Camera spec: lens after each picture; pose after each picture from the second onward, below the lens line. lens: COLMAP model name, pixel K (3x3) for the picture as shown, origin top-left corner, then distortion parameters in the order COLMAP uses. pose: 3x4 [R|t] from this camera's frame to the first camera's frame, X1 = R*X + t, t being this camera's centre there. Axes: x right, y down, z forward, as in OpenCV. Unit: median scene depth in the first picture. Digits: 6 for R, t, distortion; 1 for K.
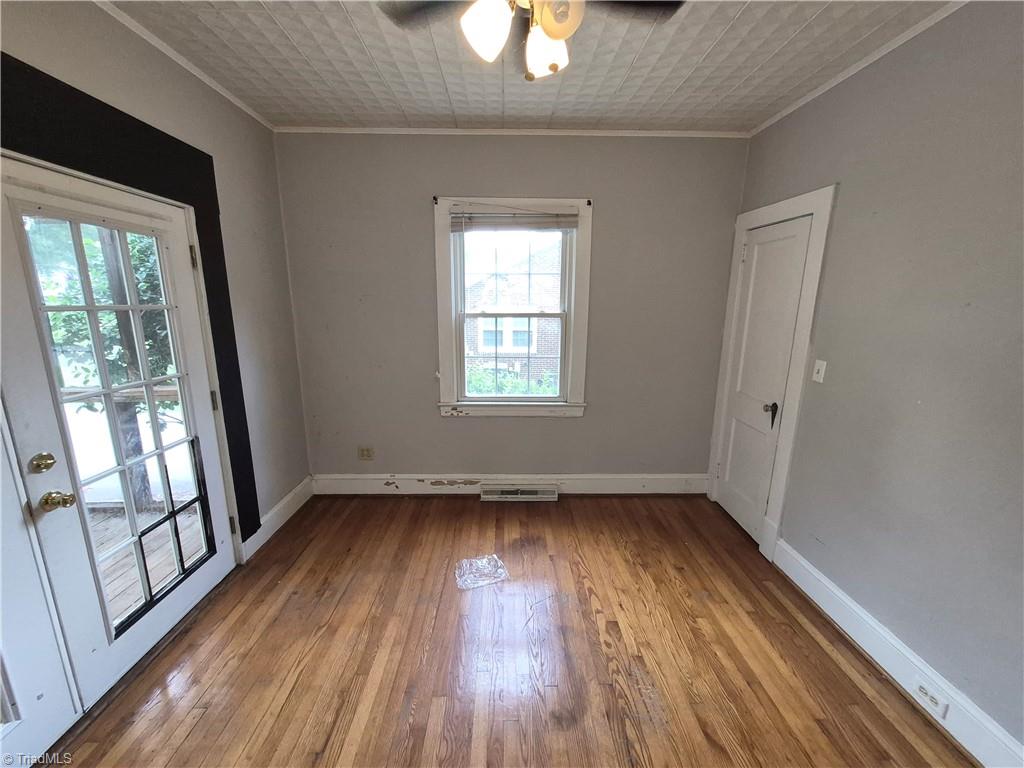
lens RADIAL K [[401.4, 0, 510.8], [0, 401.4, 386.9], [0, 0, 1]] dist [0.002332, 0.000267]
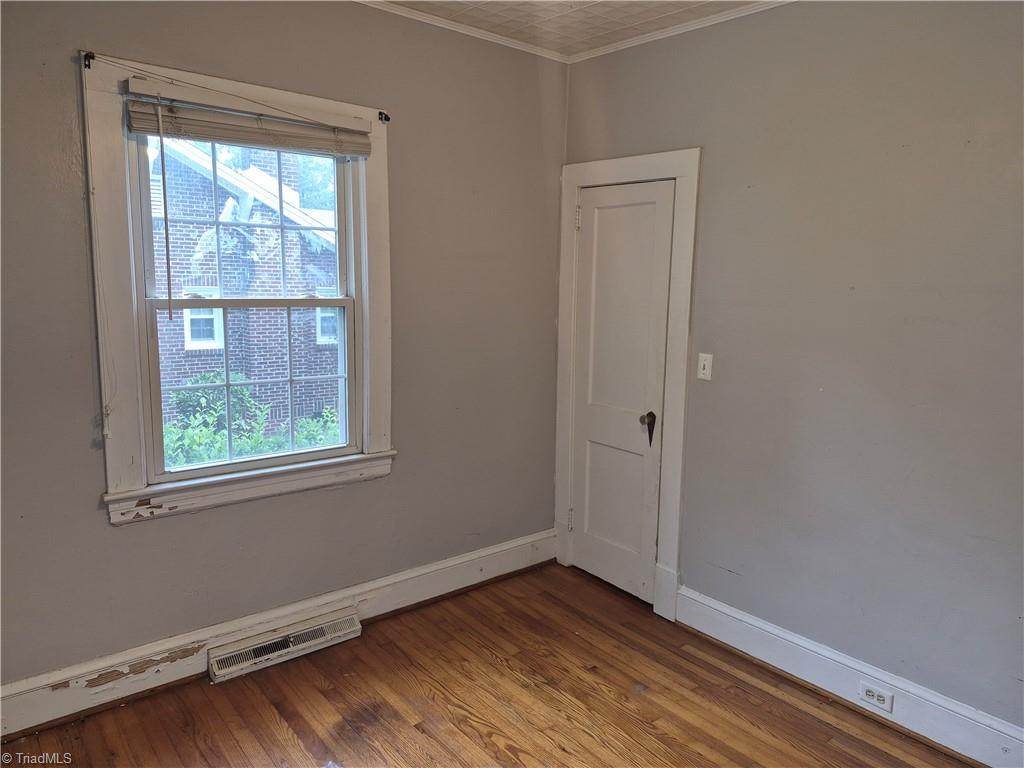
lens RADIAL K [[704.9, 0, 513.6], [0, 704.9, 377.8], [0, 0, 1]] dist [0.028535, -0.018479]
pose [[0.776742, -0.075338, 0.625297, -0.363956], [0.118912, 0.992506, -0.028133, -0.017690], [-0.618492, 0.096207, 0.779879, 0.090661]]
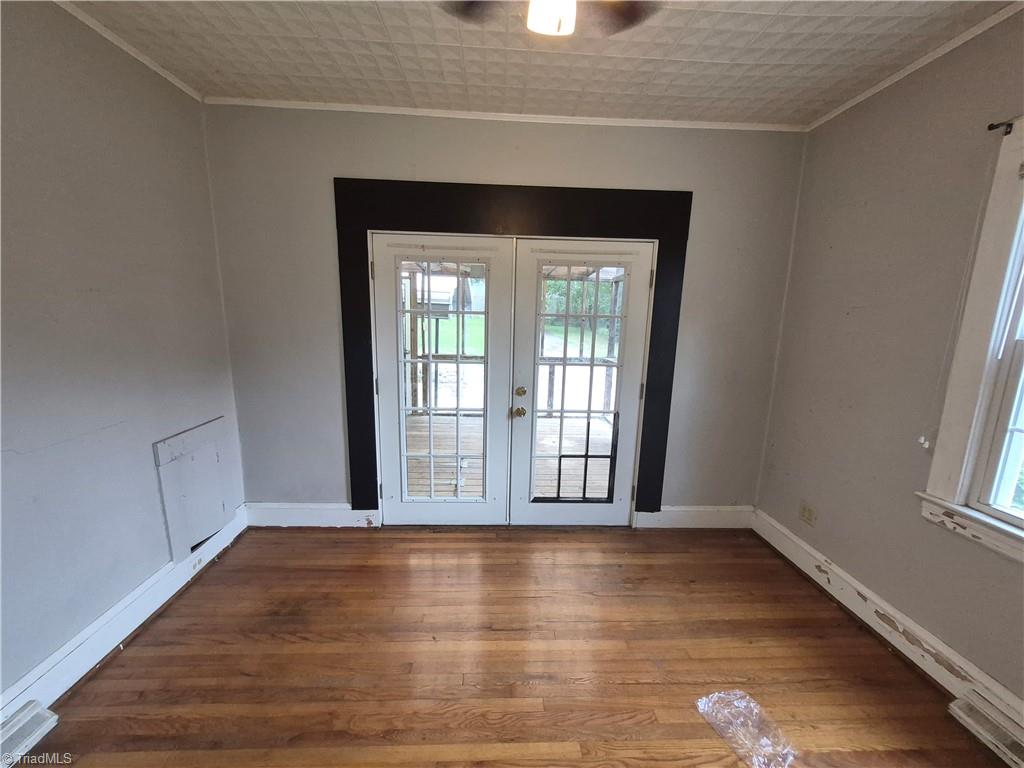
lens RADIAL K [[401.4, 0, 506.8], [0, 401.4, 387.3], [0, 0, 1]] dist [0.002332, 0.000267]
pose [[0.029667, 0.175551, -0.984023, 0.399461], [-0.230538, 0.959116, 0.164158, -0.071792], [0.972611, 0.221985, 0.068925, 0.409384]]
